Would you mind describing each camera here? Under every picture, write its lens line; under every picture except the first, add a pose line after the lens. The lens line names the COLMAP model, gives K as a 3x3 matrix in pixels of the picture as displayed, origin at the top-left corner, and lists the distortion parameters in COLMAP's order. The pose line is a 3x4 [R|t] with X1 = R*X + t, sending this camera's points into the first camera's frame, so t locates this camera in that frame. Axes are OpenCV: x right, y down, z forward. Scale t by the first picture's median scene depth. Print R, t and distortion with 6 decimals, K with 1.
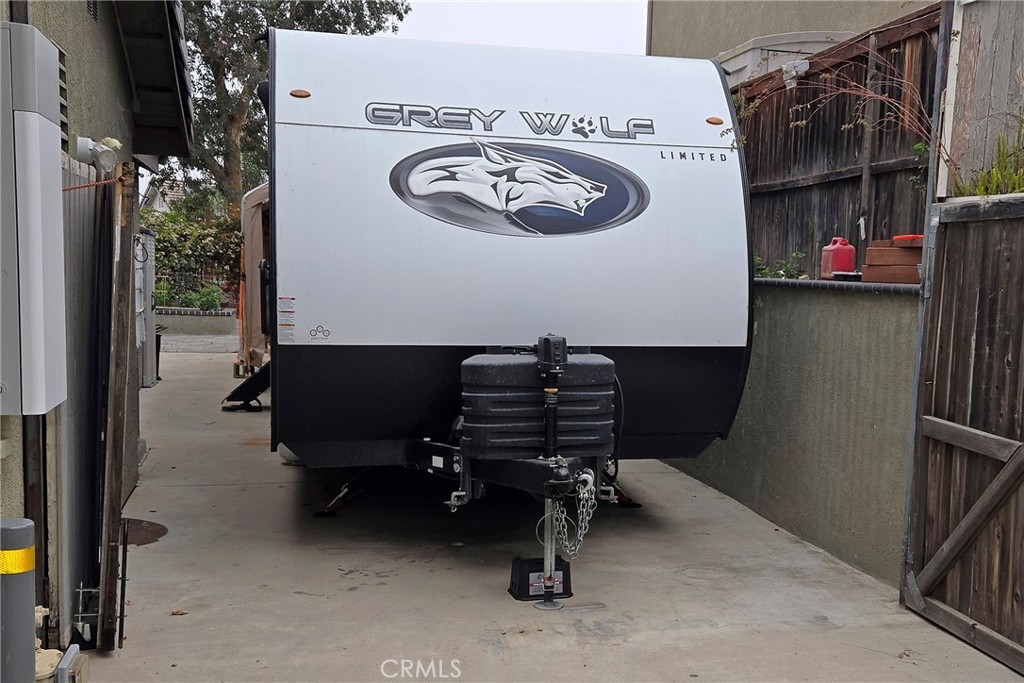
lens RADIAL K [[751.8, 0, 512.0], [0, 751.8, 341.5], [0, 0, 1]] dist [0.011021, 0.009393]
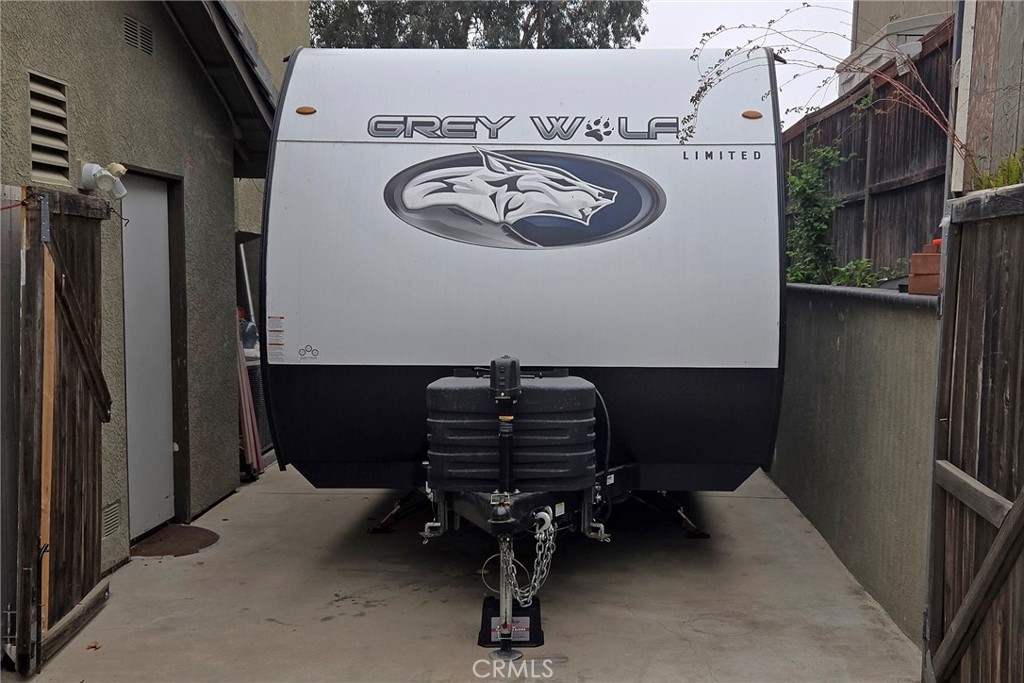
lens RADIAL K [[751.8, 0, 512.0], [0, 751.8, 341.5], [0, 0, 1]] dist [0.011021, 0.009393]
pose [[0.982812, 0.000264, -0.184611, 0.173416], [-0.002789, 0.999906, -0.013414, -0.012169], [0.184590, 0.013698, 0.982720, 0.079860]]
